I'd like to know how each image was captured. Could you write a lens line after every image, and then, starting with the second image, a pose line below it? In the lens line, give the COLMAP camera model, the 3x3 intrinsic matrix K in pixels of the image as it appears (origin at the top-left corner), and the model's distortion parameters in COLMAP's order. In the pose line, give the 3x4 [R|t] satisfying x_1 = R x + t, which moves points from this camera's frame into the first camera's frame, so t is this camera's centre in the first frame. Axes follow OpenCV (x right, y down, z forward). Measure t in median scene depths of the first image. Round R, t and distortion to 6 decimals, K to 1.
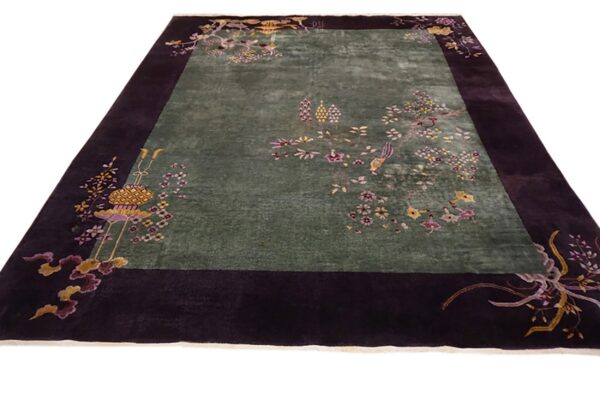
lens RADIAL K [[391.1, 0, 300.0], [0, 391.1, 200.0], [0, 0, 1]] dist [-0.023011, 0.002373]
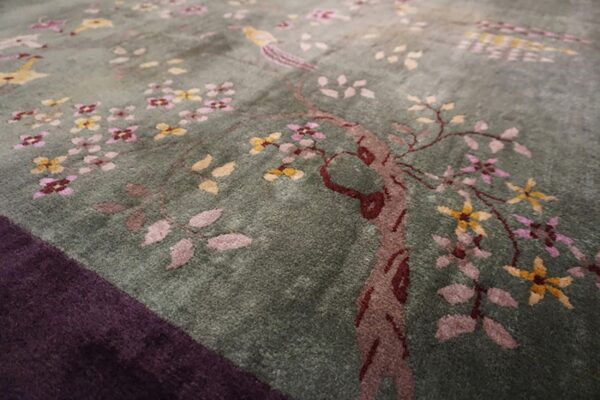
lens RADIAL K [[391.1, 0, 300.0], [0, 391.1, 200.0], [0, 0, 1]] dist [-0.023011, 0.002373]
pose [[-0.465884, 0.585737, -0.663223, 0.601104], [-0.640958, 0.293341, 0.709313, -0.396392], [0.610021, 0.755555, 0.238770, 1.160275]]
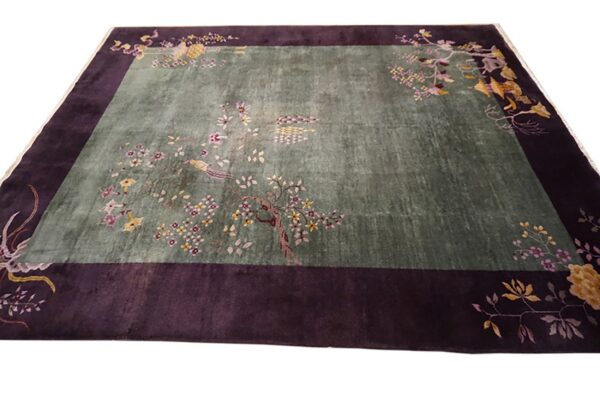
lens RADIAL K [[391.1, 0, 300.0], [0, 391.1, 200.0], [0, 0, 1]] dist [-0.023011, 0.002373]
pose [[0.013791, 0.757507, -0.652681, 1.011592], [-0.703733, 0.471061, 0.531847, -0.838824], [0.710331, 0.451979, 0.539579, 0.749612]]
